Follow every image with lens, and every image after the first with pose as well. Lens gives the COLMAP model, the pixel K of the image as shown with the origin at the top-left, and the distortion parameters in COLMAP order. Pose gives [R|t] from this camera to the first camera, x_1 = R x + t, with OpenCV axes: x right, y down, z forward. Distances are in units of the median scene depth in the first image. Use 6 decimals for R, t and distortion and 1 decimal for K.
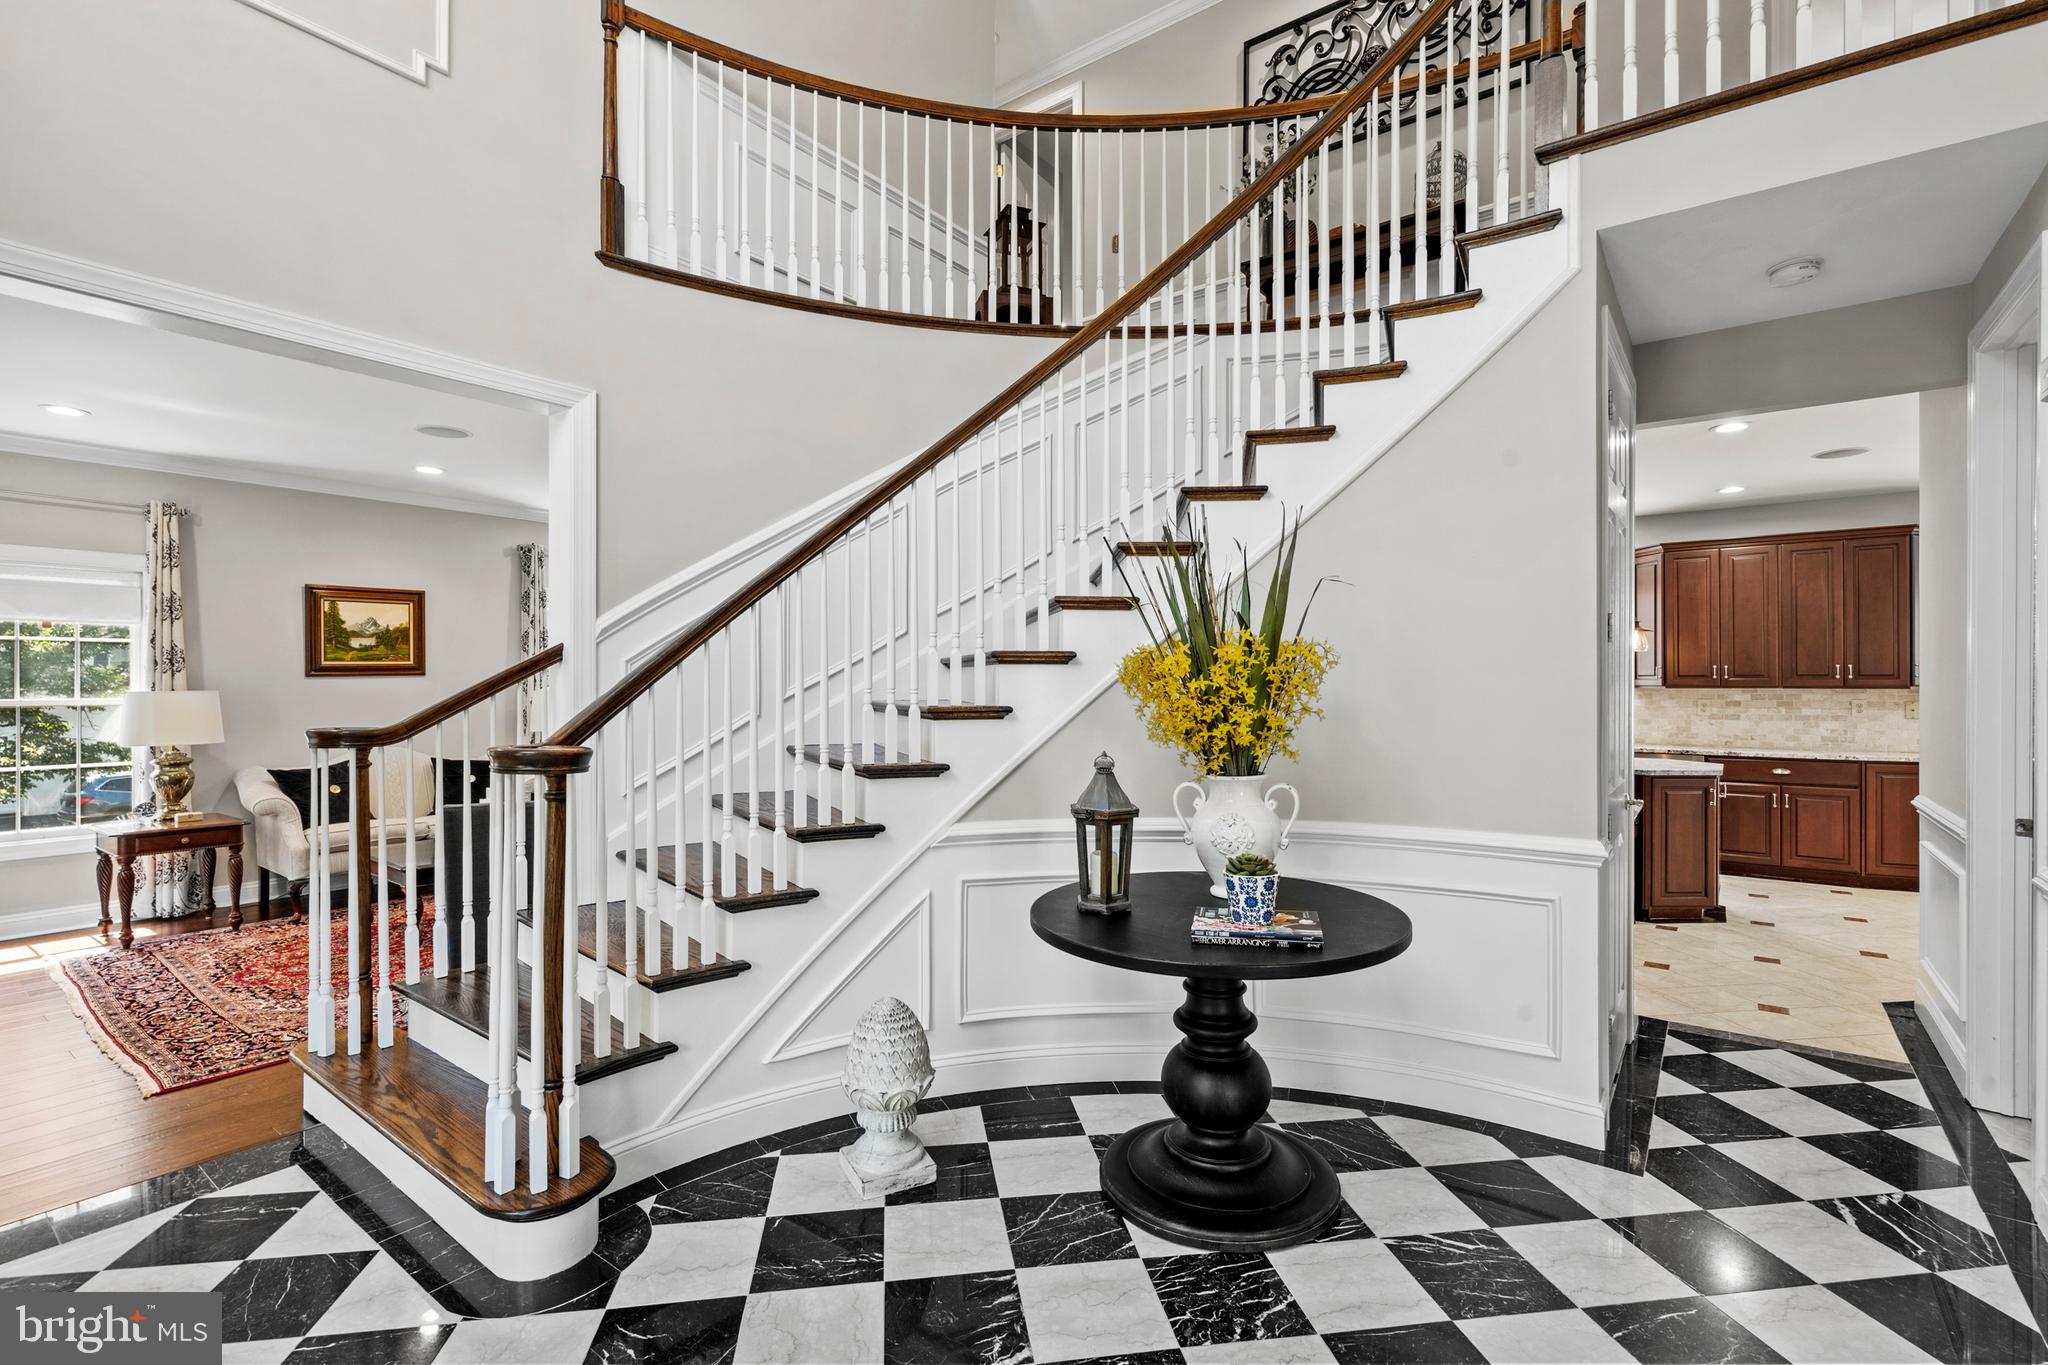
lens RADIAL K [[934.3, 0, 1024.0], [0, 934.3, 682.5], [0, 0, 1]] dist [-0.002391, -0.000385]
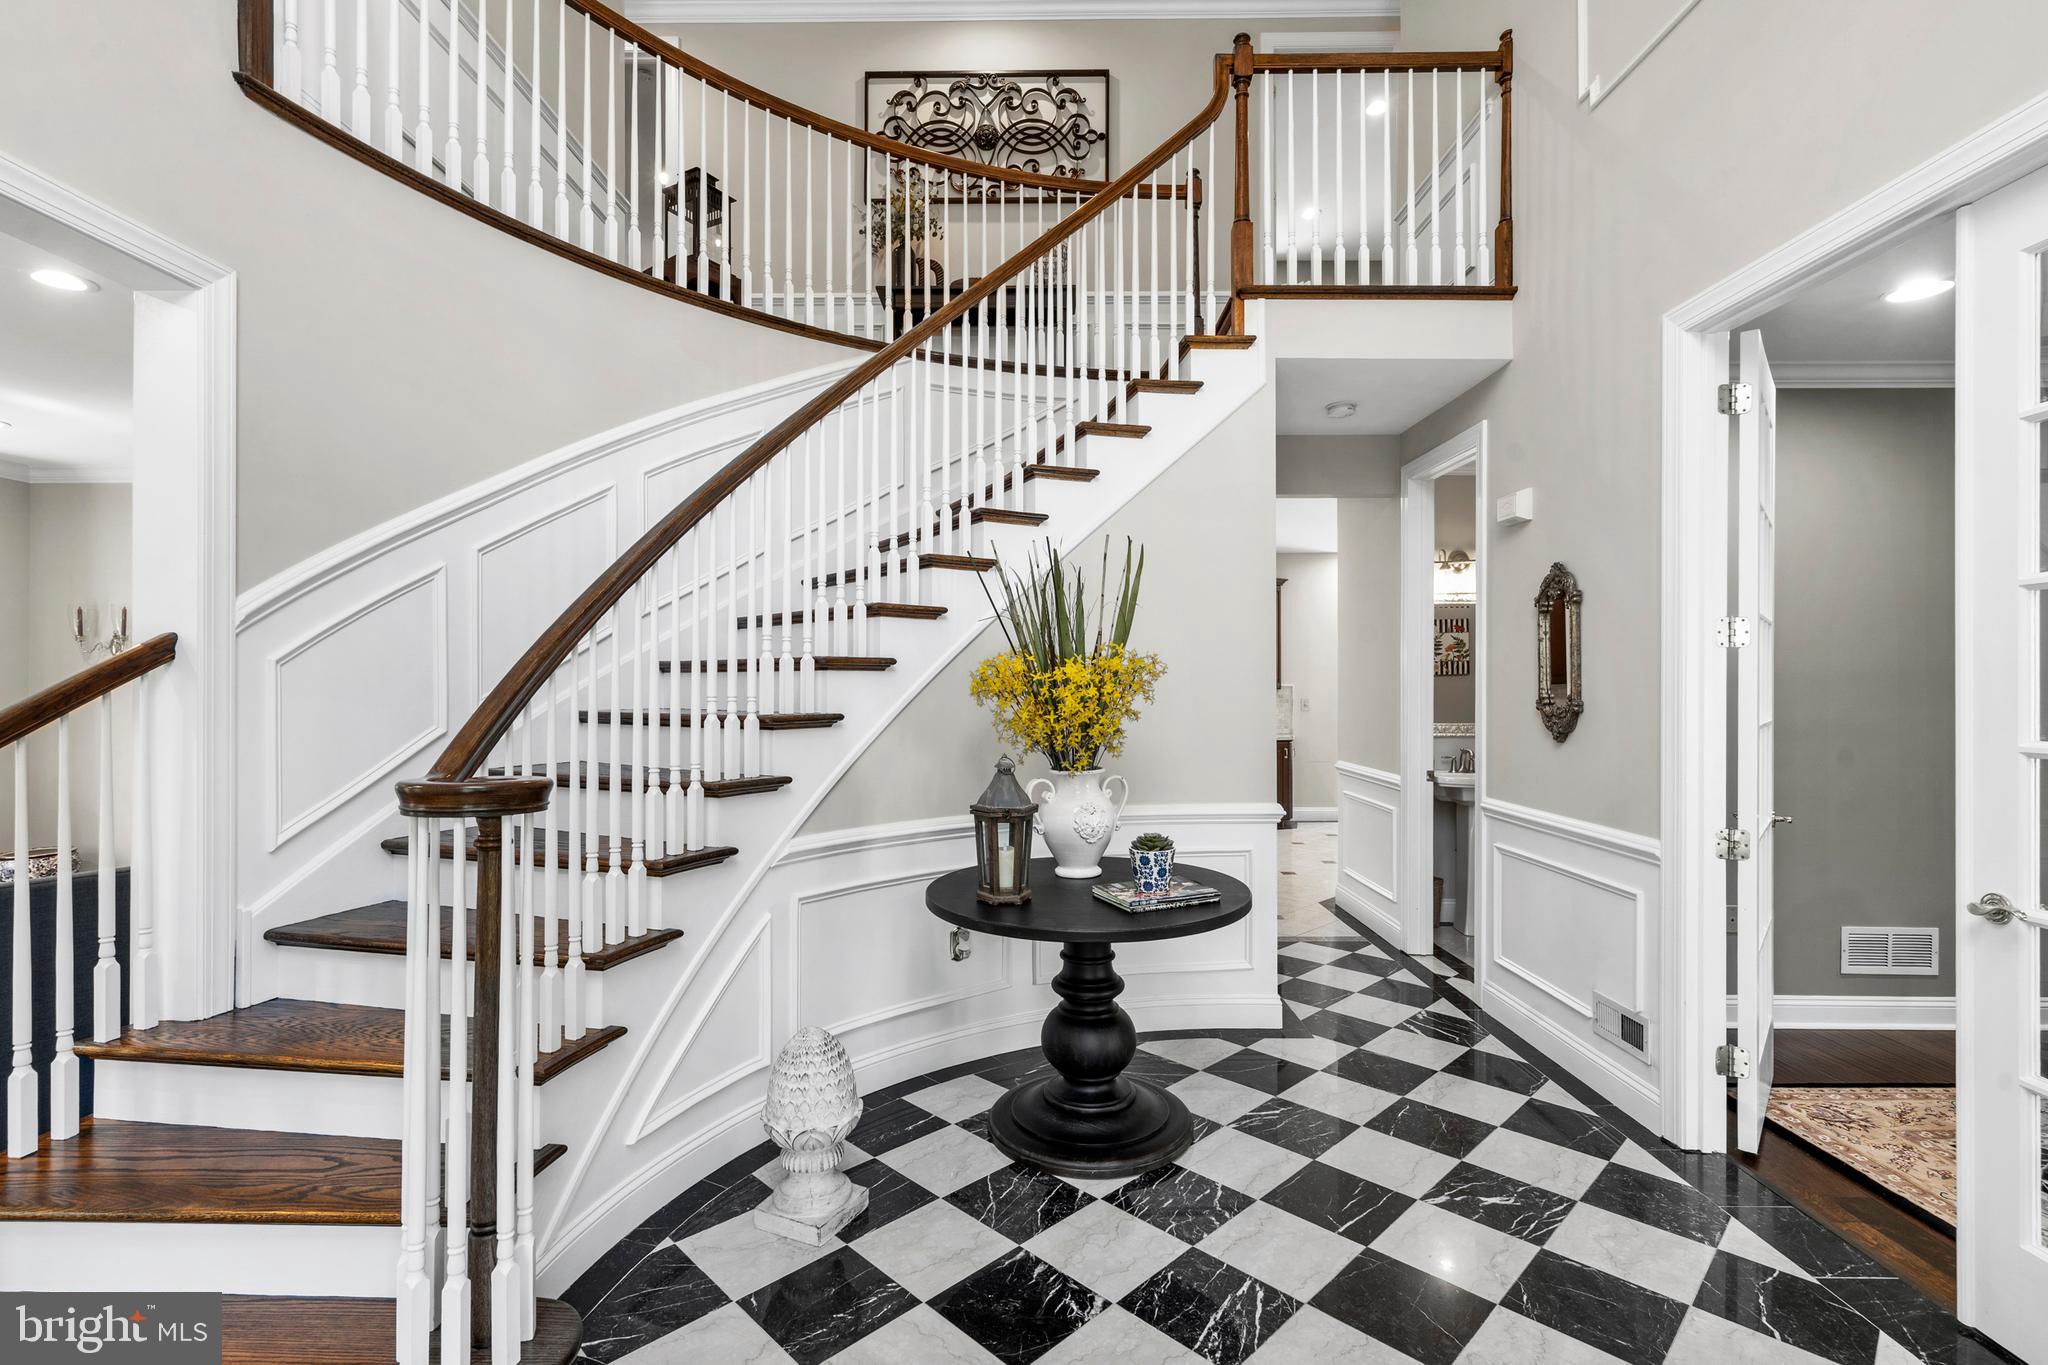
lens RADIAL K [[940.7, 0, 1024.0], [0, 940.7, 682.5], [0, 0, 1]] dist [-0.001463, 0.000092]
pose [[0.801191, 0.001606, 0.598406, -0.506631], [-0.000187, 0.999997, -0.002433, -0.004725], [-0.598409, 0.001837, 0.801189, 0.112840]]
